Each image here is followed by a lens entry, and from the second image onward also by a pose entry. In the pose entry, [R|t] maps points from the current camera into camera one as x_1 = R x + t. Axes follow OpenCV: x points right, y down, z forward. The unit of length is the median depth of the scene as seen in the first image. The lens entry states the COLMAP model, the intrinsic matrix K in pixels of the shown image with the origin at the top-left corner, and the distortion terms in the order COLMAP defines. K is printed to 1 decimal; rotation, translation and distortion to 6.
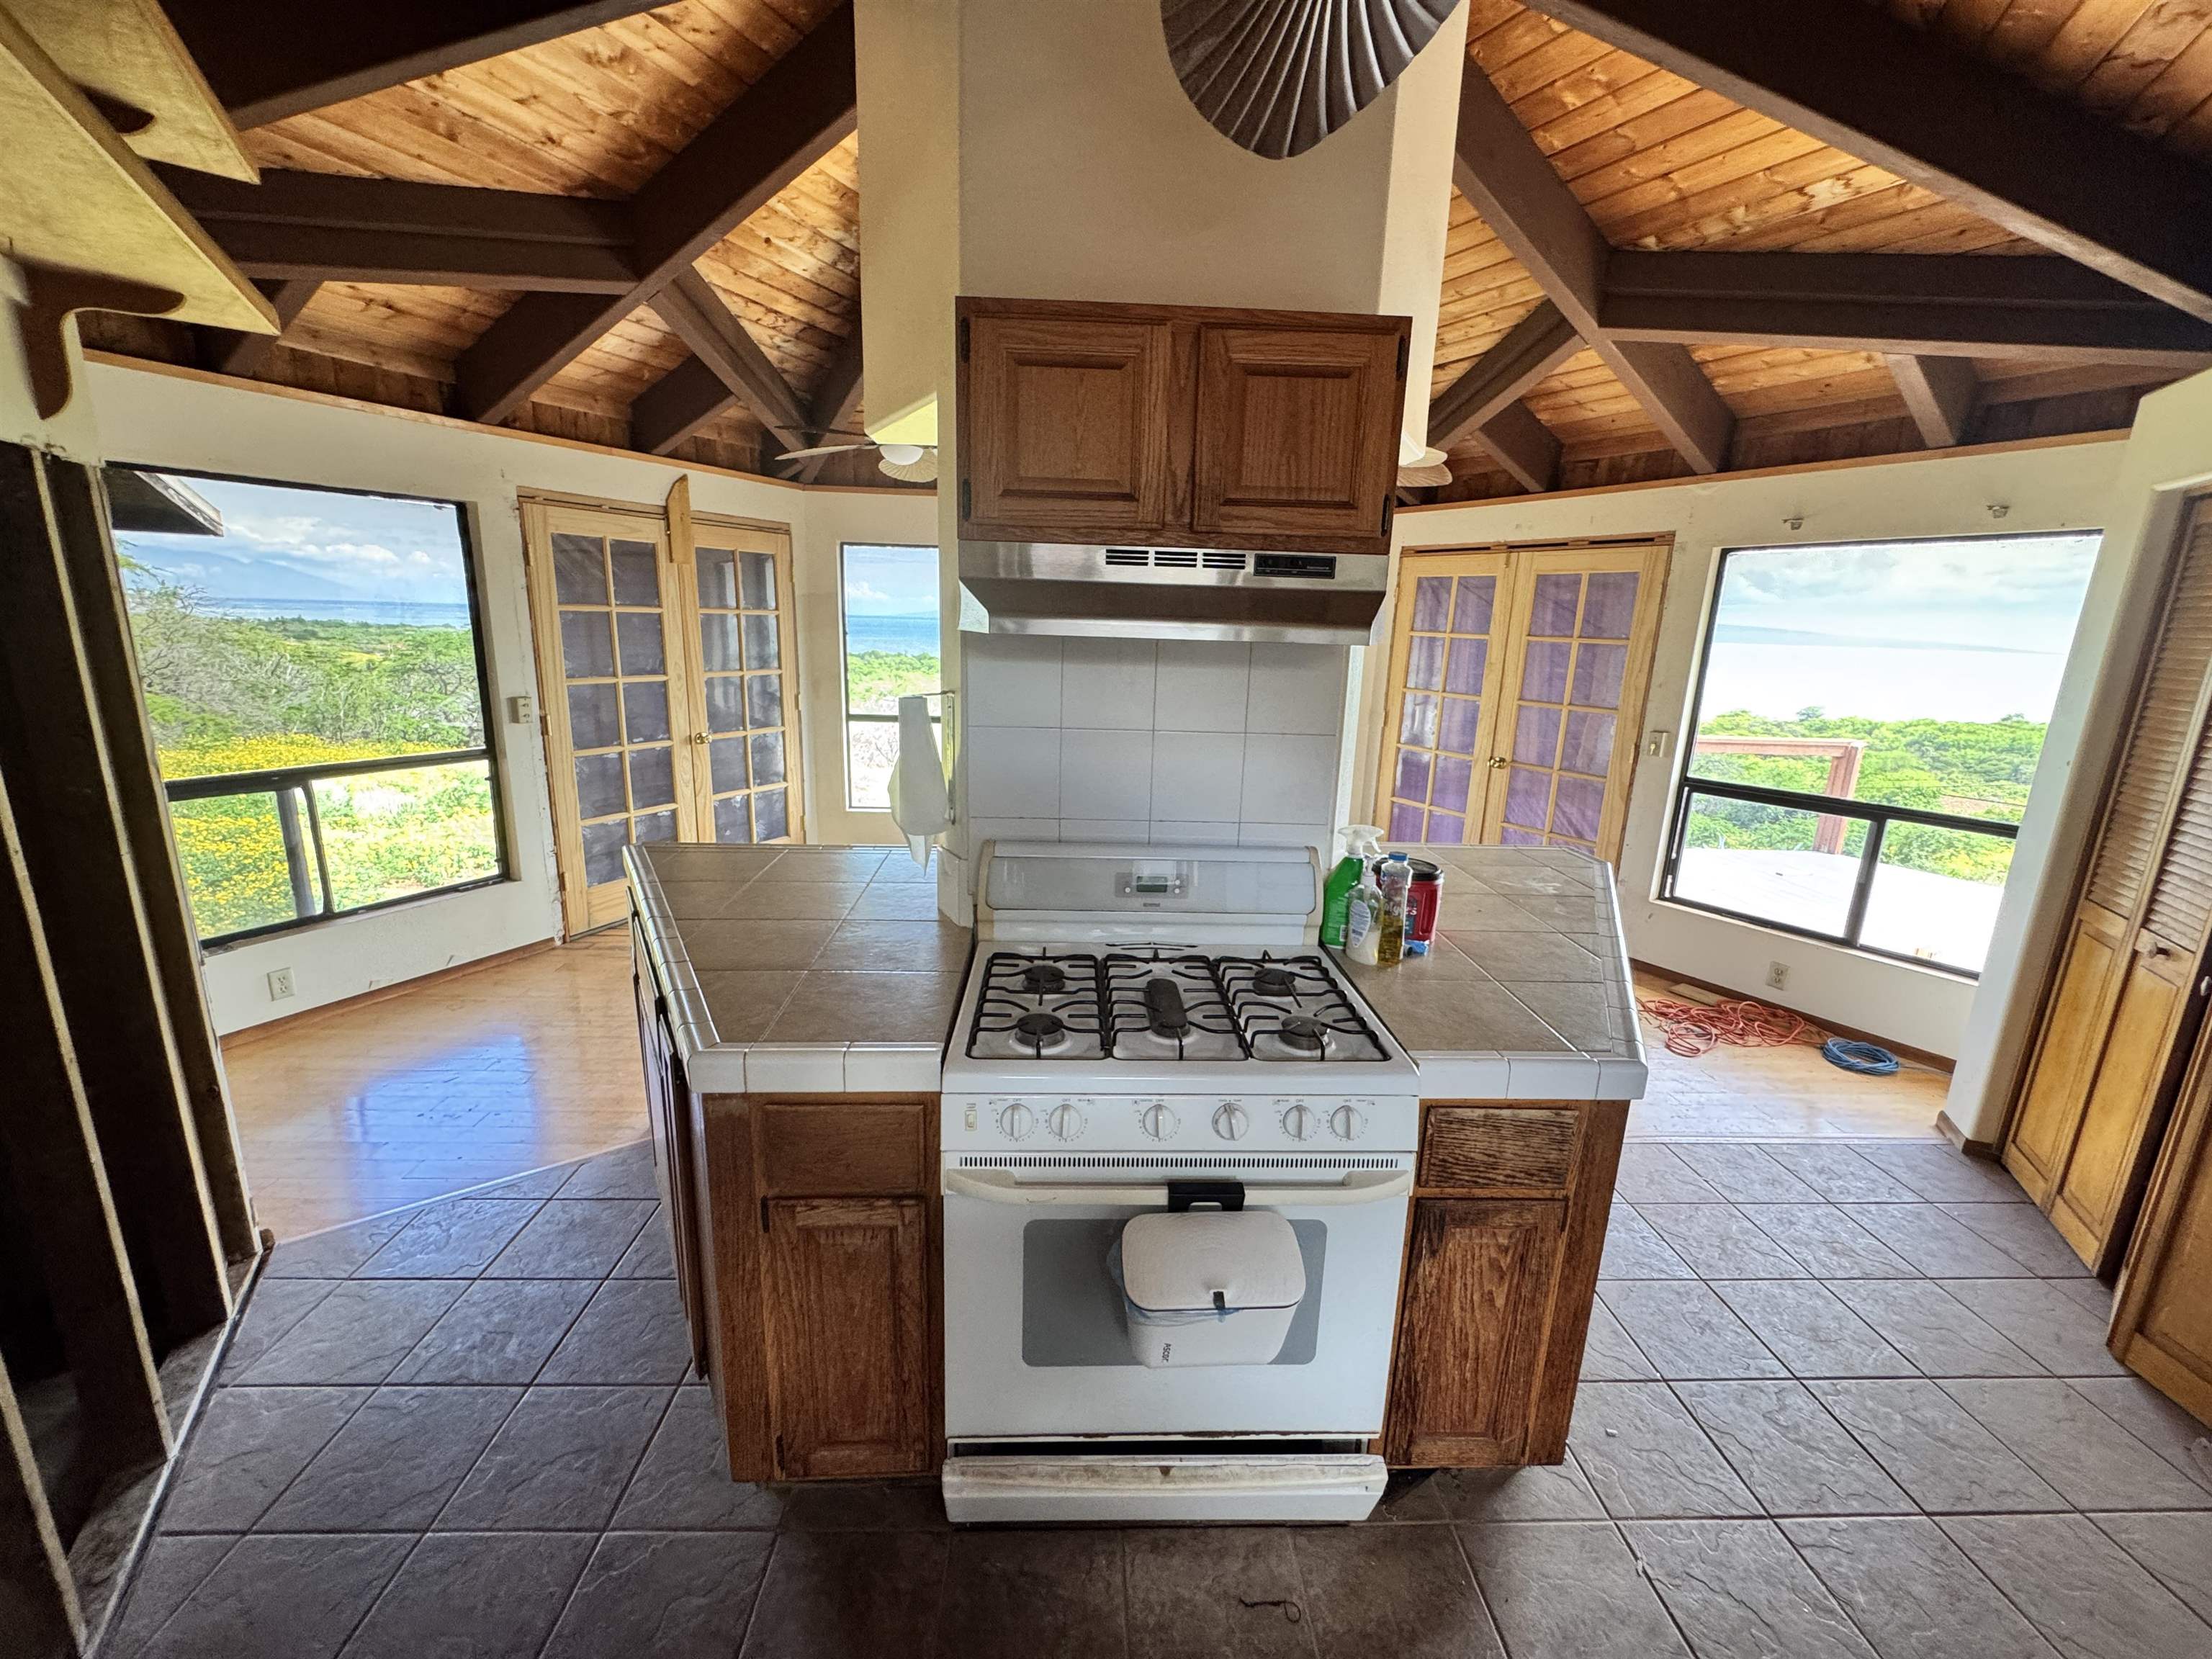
lens RADIAL K [[885.6, 0, 1103.8], [0, 885.6, 829.7], [0, 0, 1]] dist [0.000625, 0.000137]
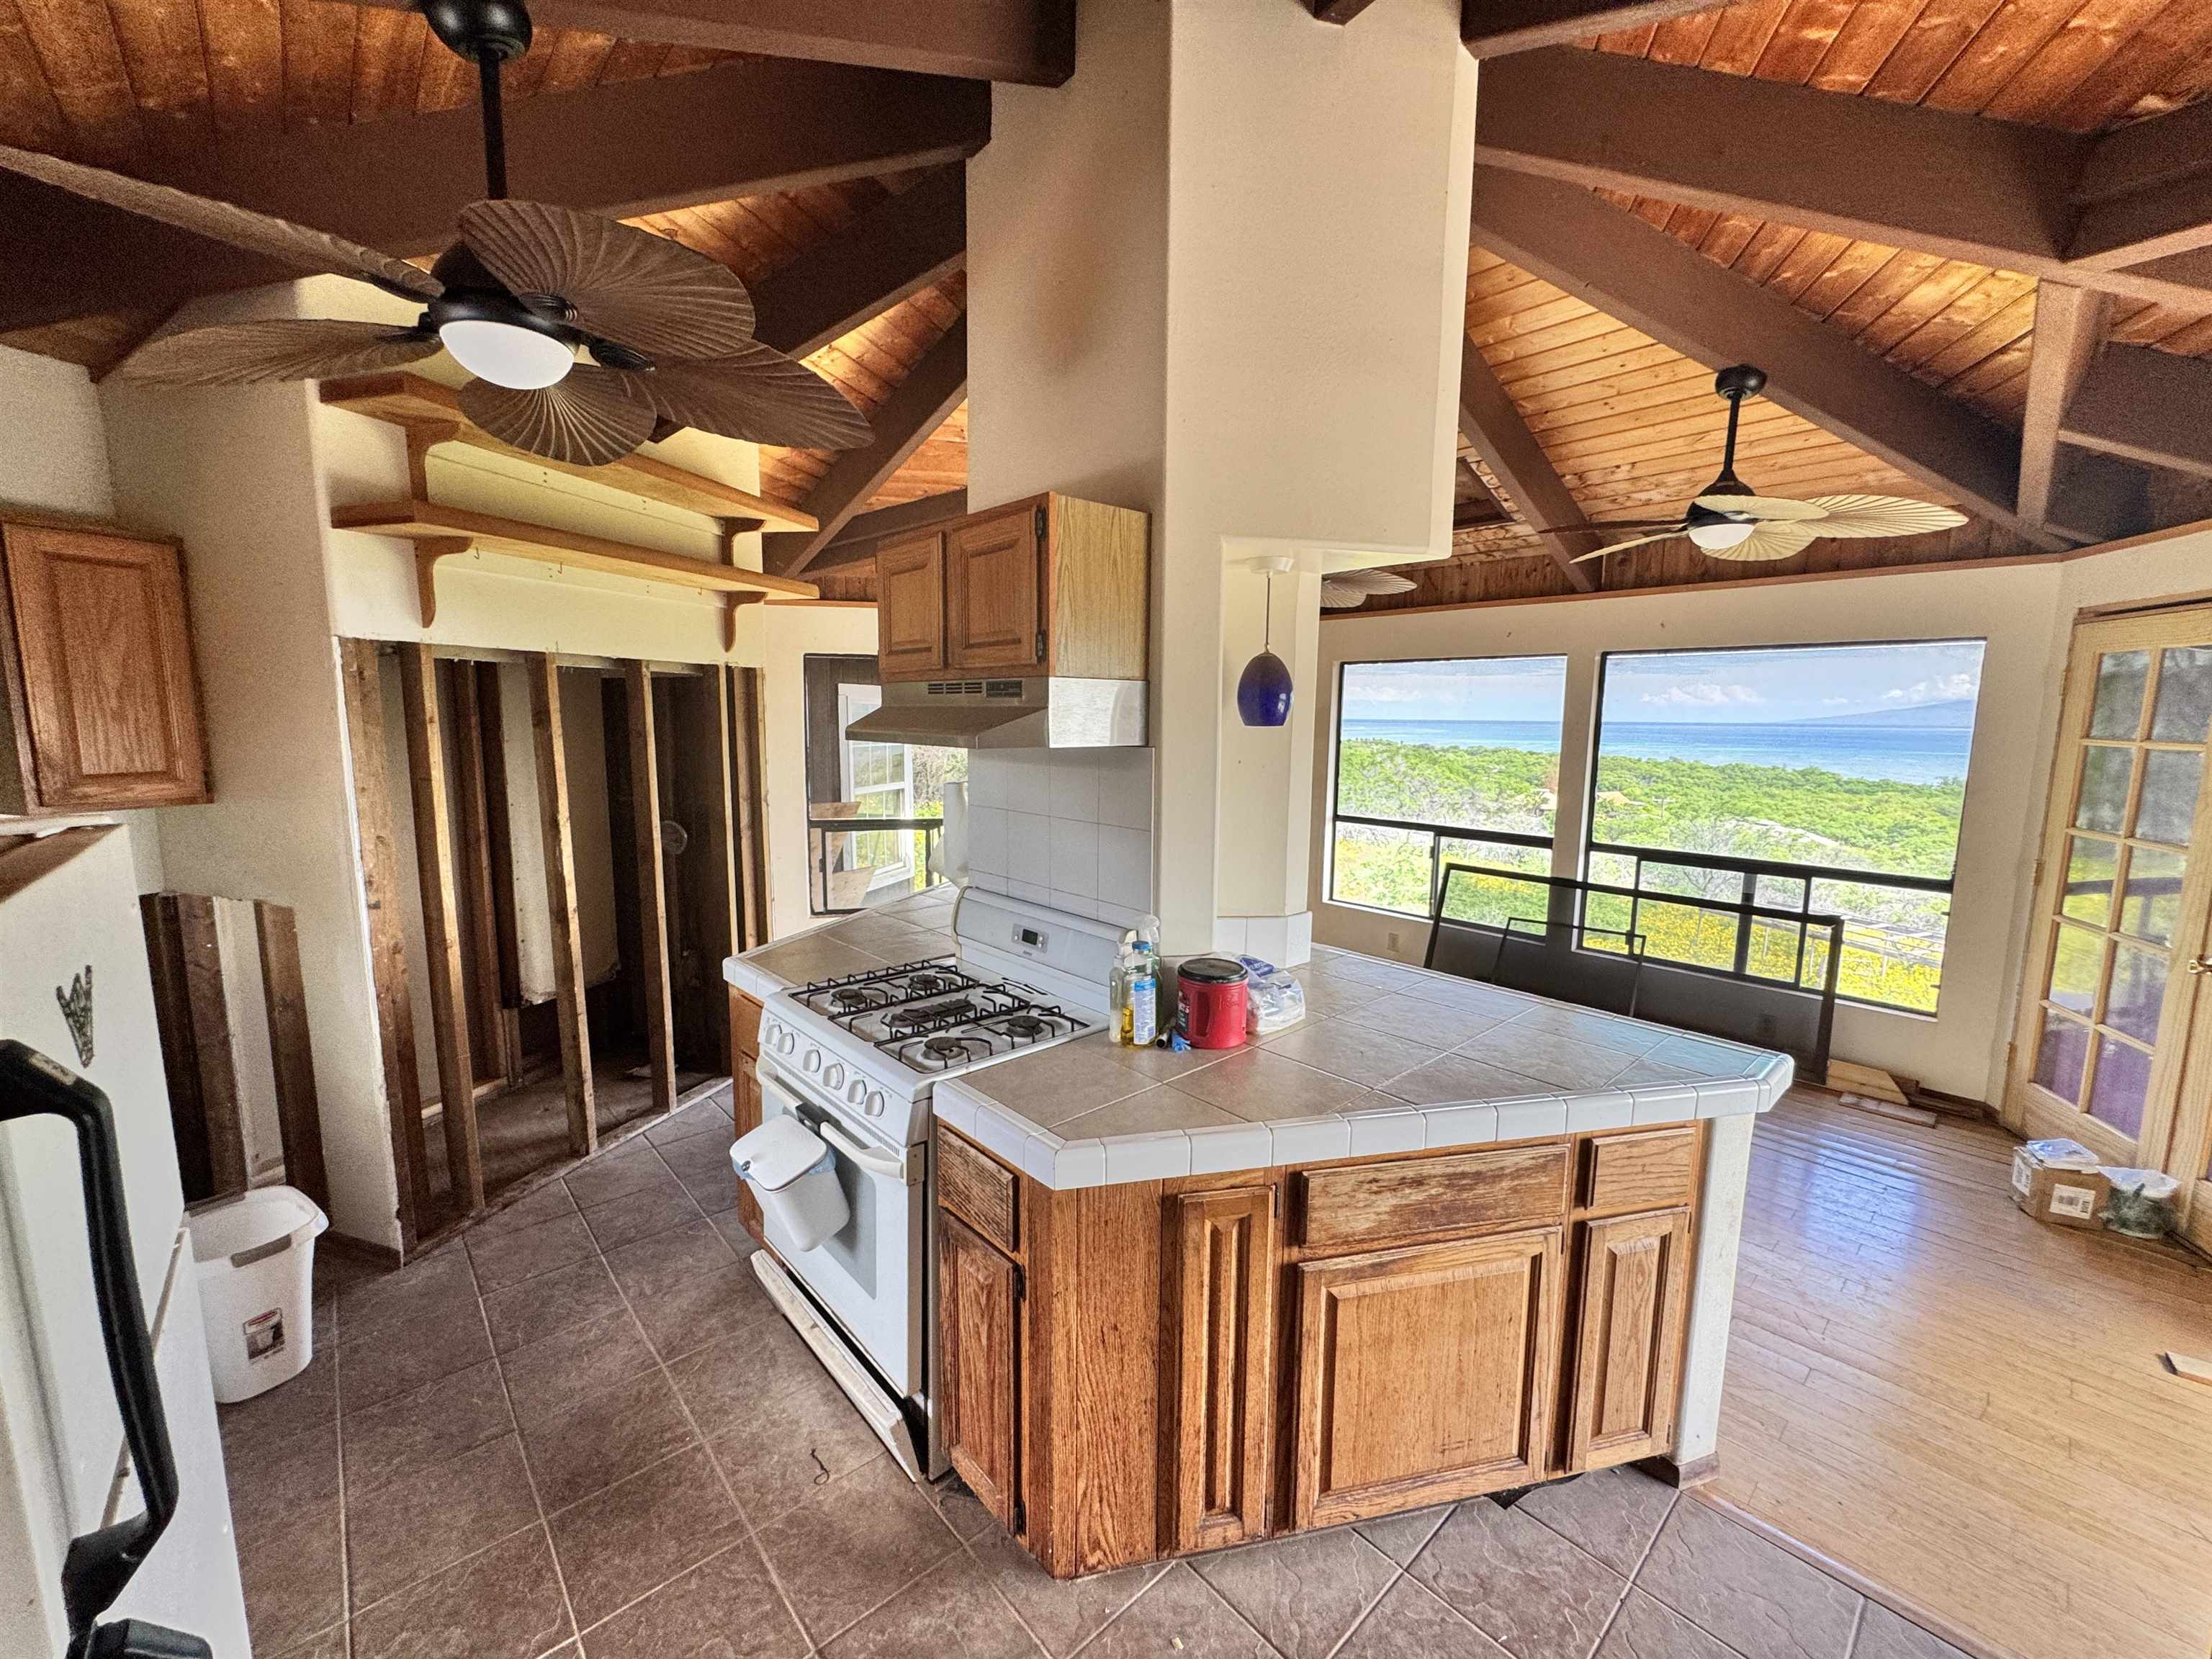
lens RADIAL K [[885.6, 0, 1103.3], [0, 885.6, 829.7], [0, 0, 1]] dist [0.000625, 0.000137]
pose [[0.639504, 0.076707, -0.764952, 1.084870], [-0.168085, 0.984888, -0.041758, -0.053896], [0.750188, 0.155281, 0.642733, 0.253392]]
